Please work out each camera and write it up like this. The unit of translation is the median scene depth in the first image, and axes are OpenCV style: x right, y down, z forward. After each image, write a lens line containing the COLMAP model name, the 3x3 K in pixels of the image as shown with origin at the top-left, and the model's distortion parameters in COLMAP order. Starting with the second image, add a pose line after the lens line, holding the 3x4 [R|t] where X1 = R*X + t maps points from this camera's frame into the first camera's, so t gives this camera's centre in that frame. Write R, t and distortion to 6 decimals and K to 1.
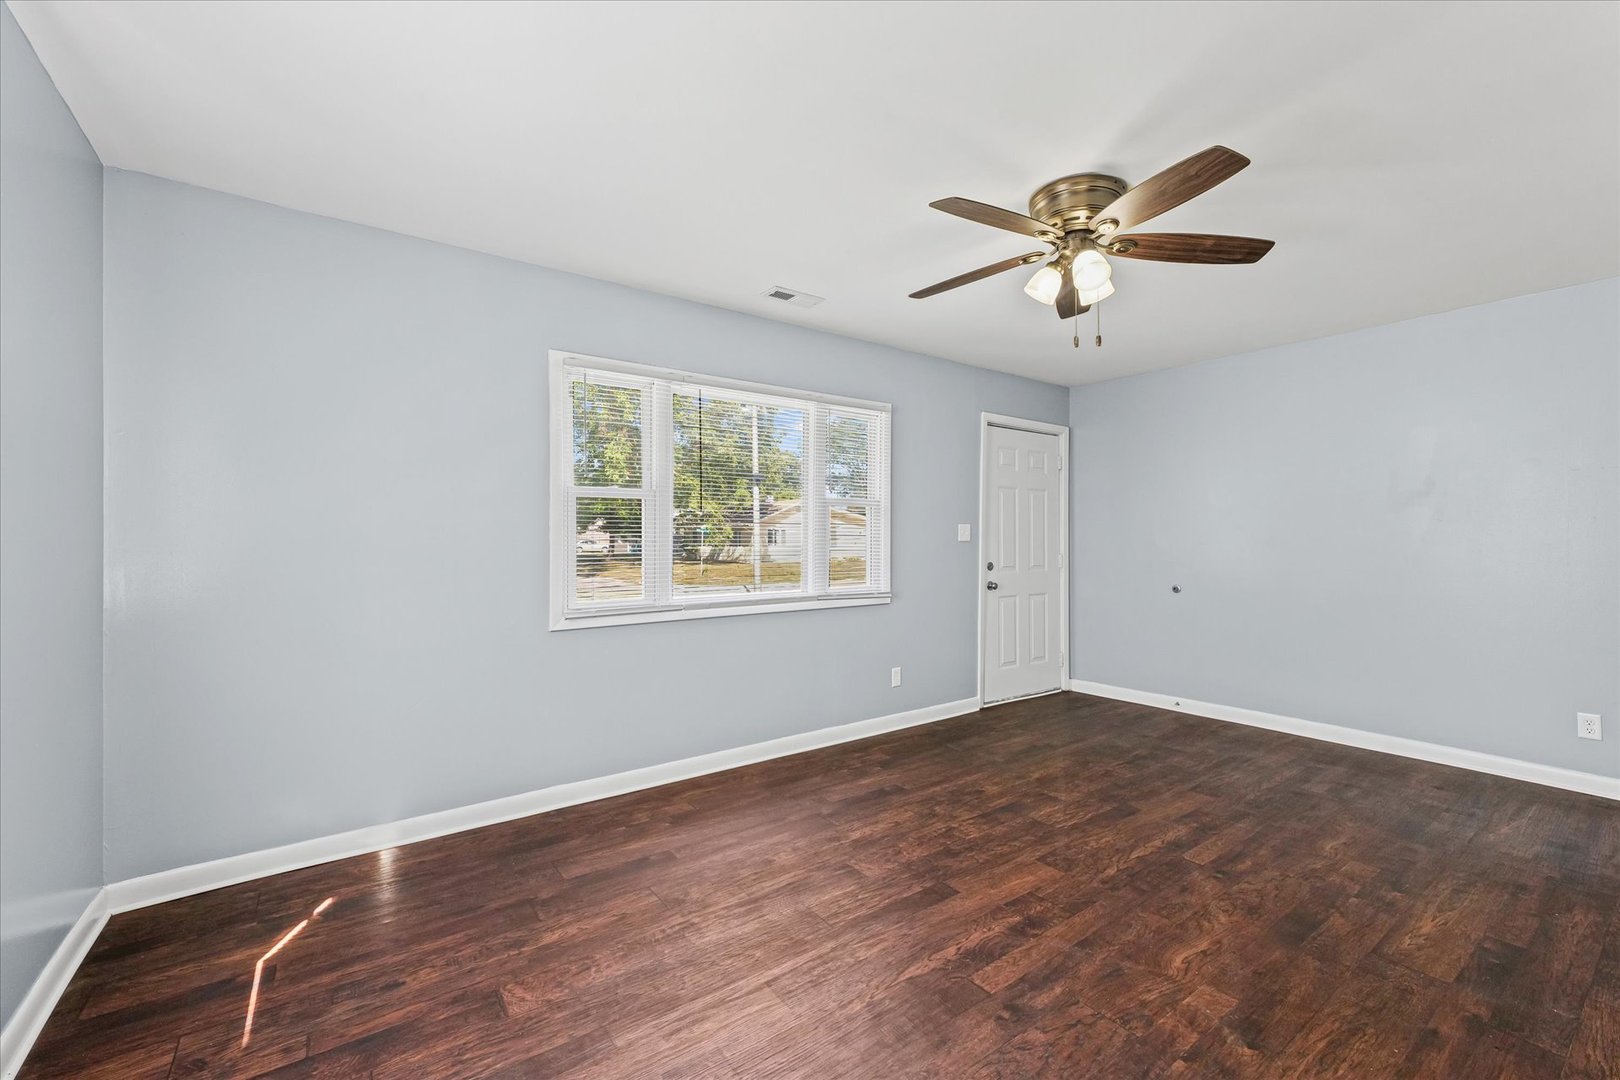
lens RADIAL K [[674.3, 0, 823.4], [0, 674.3, 475.2], [0, 0, 1]] dist [-0.000279, 0.000184]
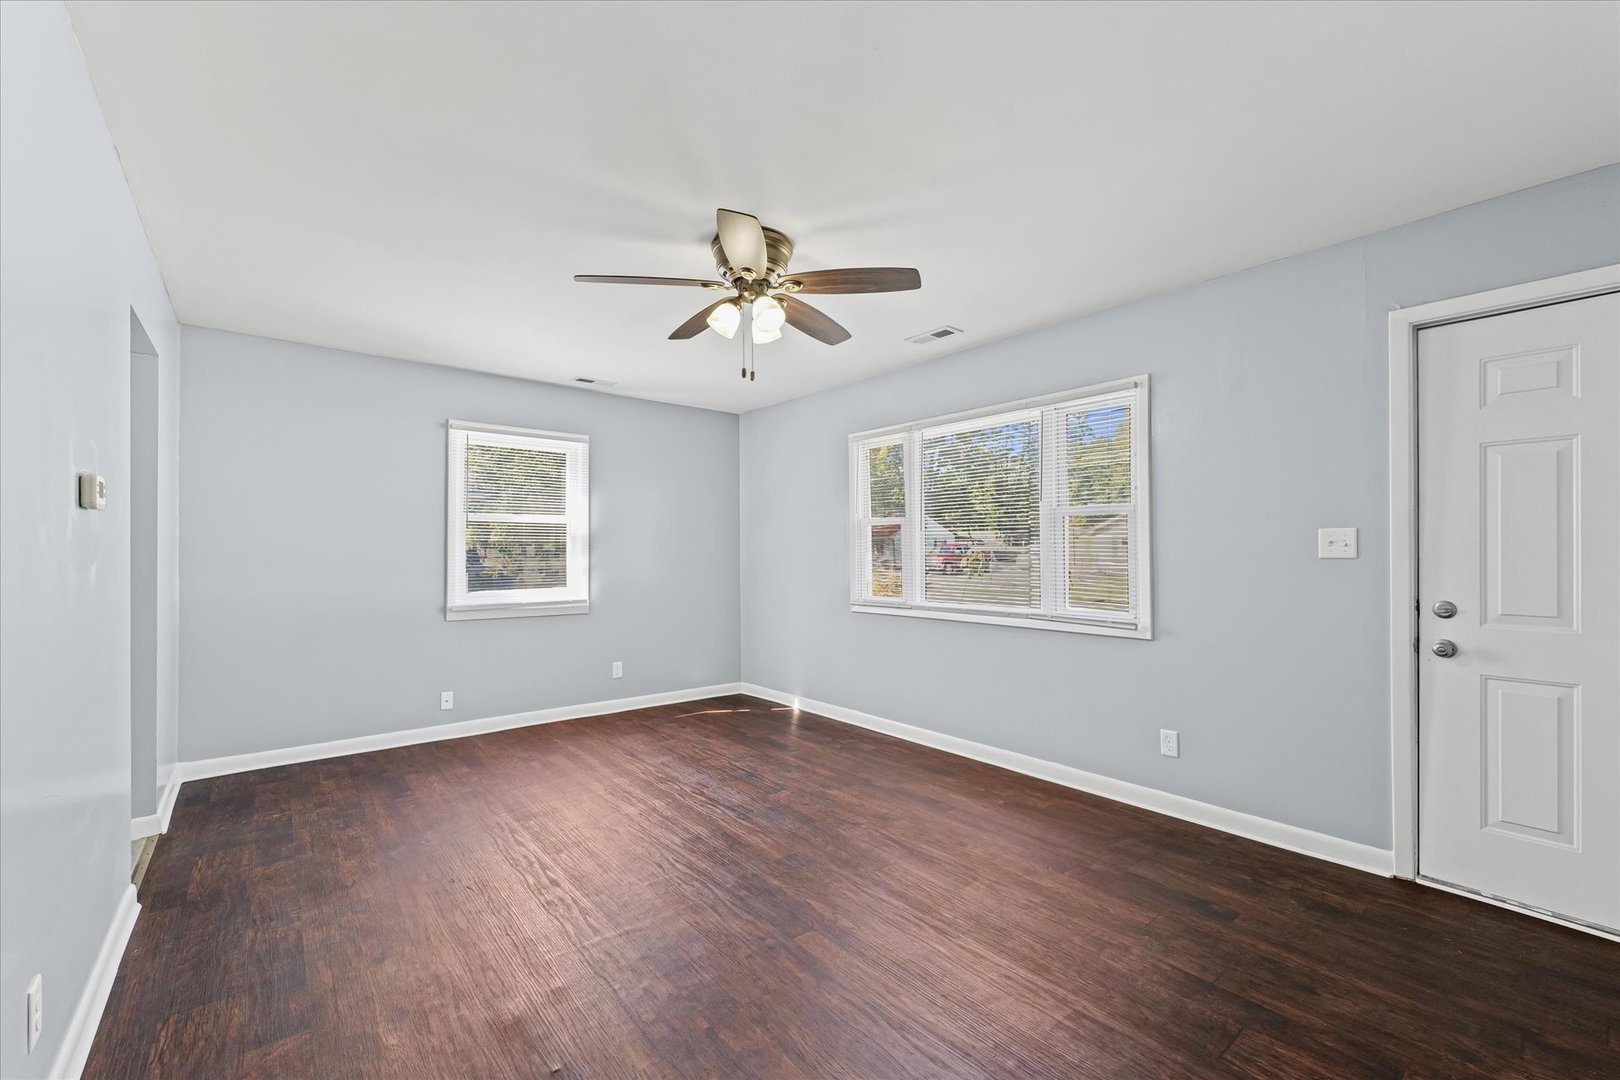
lens RADIAL K [[667.7, 0, 805.5], [0, 667.7, 548.6], [0, 0, 1]] dist [-0.001988, 0.000484]
pose [[0.043866, -0.007473, -0.999009, 1.200930], [0.089690, 0.995964, -0.003512, 0.078539], [0.995003, -0.089447, 0.044359, 0.873009]]
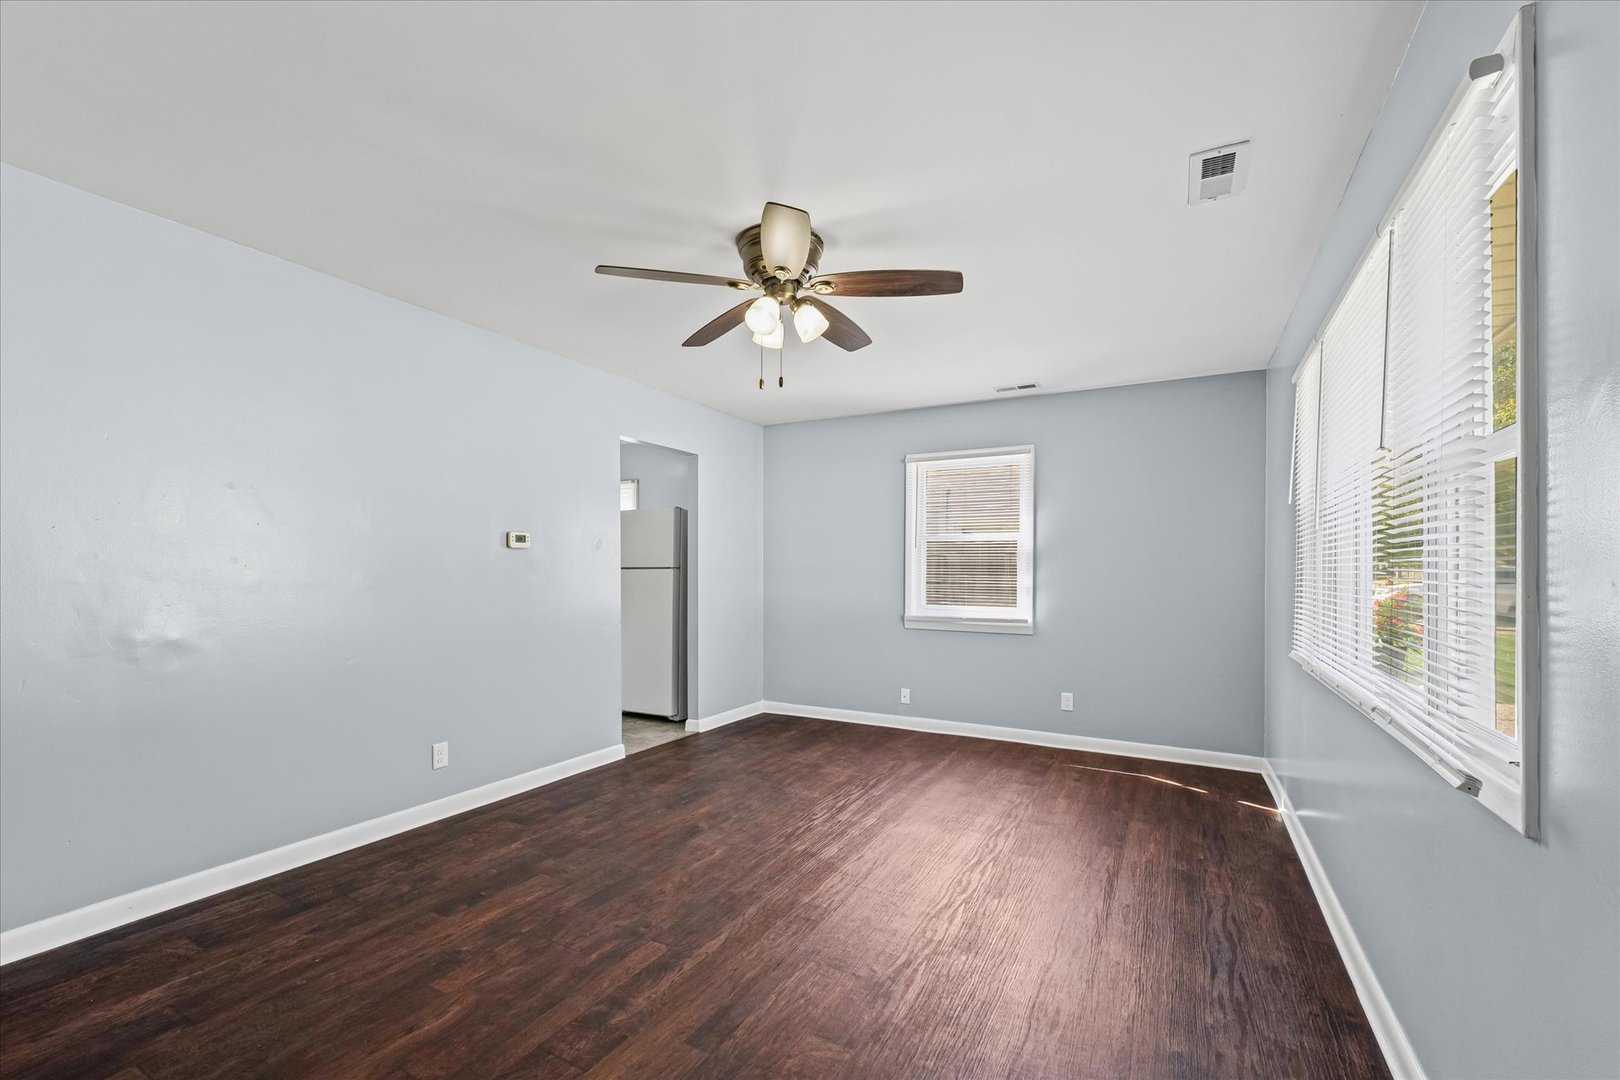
lens RADIAL K [[677.8, 0, 808.0], [0, 677.8, 577.8], [0, 0, 1]] dist [-0.002762, 0.000496]
pose [[-0.912214, 0.000186, -0.409714, 0.631161], [0.032732, 0.996837, -0.072425, 0.151096], [0.408404, -0.079478, -0.909334, 1.643266]]
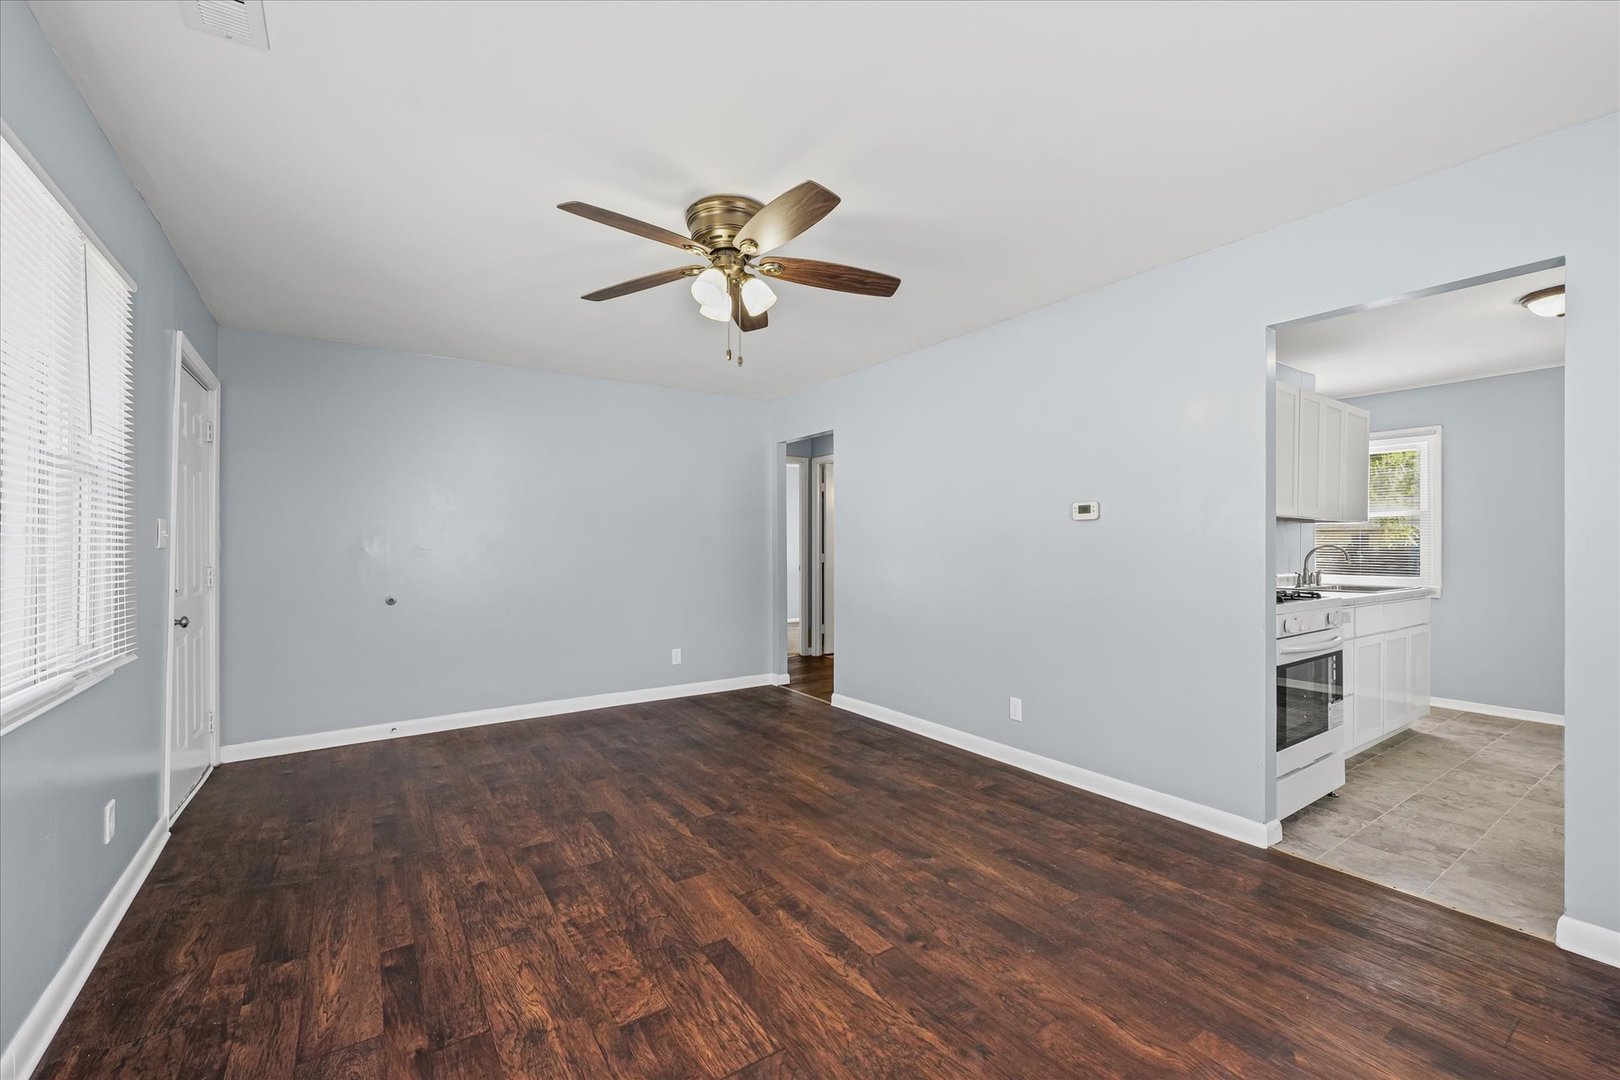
lens RADIAL K [[667.7, 0, 805.5], [0, 667.7, 548.6], [0, 0, 1]] dist [-0.001988, 0.000484]
pose [[0.042464, -0.010596, 0.999042, -0.530250], [-0.088591, 0.995965, 0.014329, 0.062633], [-0.995162, -0.089115, 0.041354, 0.709765]]
